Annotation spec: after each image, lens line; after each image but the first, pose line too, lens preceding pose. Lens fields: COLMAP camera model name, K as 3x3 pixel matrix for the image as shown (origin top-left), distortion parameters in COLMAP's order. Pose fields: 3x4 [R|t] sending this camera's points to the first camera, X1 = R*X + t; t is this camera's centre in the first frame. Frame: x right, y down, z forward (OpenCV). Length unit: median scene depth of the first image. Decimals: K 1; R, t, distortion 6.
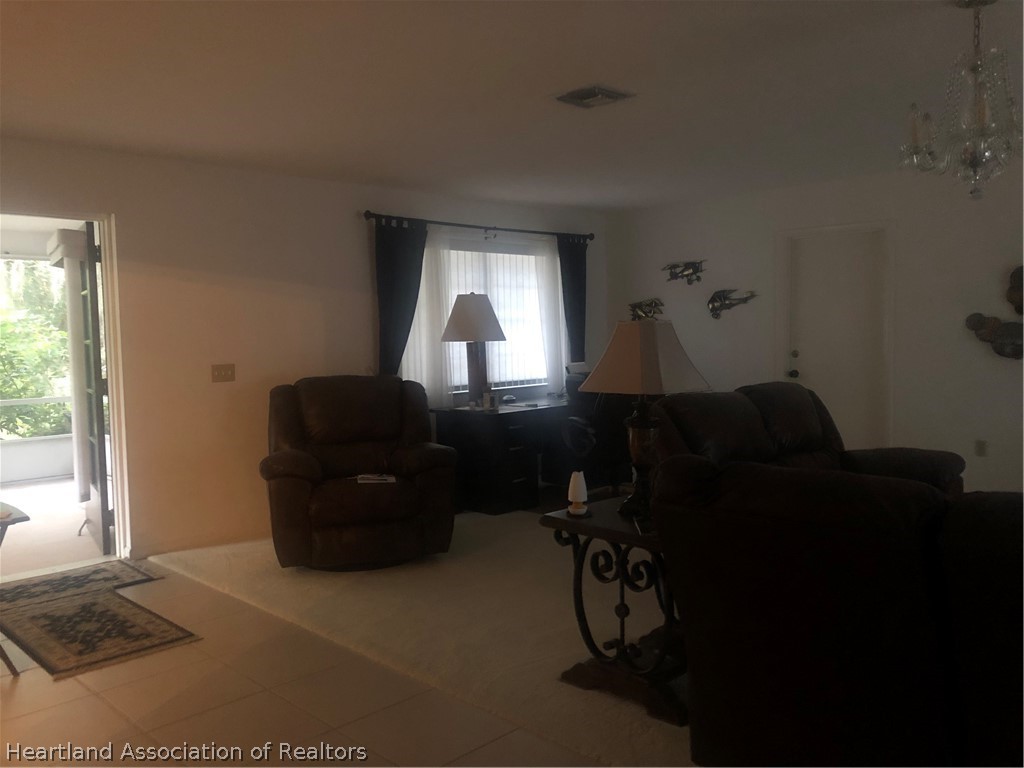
lens RADIAL K [[816.4, 0, 518.0], [0, 816.4, 377.8], [0, 0, 1]] dist [0.160579, -0.376793]
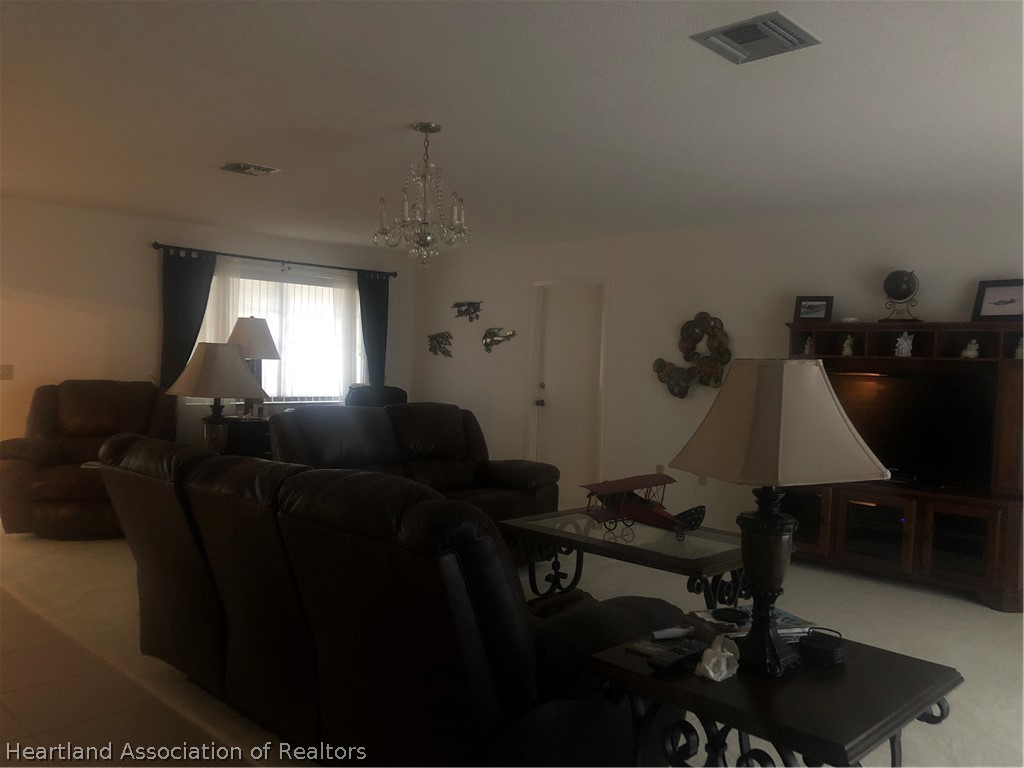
lens RADIAL K [[827.9, 0, 512.7], [0, 827.9, 374.4], [0, 0, 1]] dist [0.033281, -0.016125]
pose [[0.997979, 0.055535, 0.030892, 0.289356], [-0.054197, 0.997622, -0.042587, 0.007412], [-0.033183, 0.040827, 0.998615, -0.183824]]
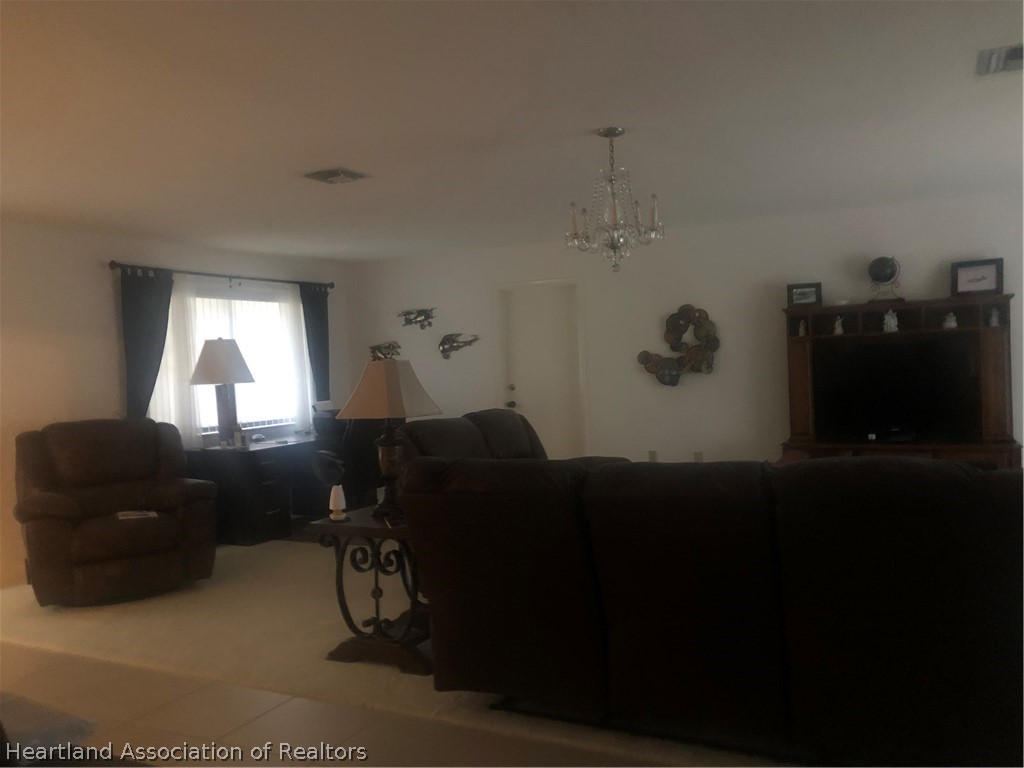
lens RADIAL K [[827.9, 0, 512.7], [0, 827.9, 374.4], [0, 0, 1]] dist [0.033281, -0.016125]
pose [[0.951580, -0.023877, 0.306474, -0.027596], [0.041071, 0.997916, -0.049776, 0.012120], [-0.304647, 0.059953, 0.950577, -0.135890]]
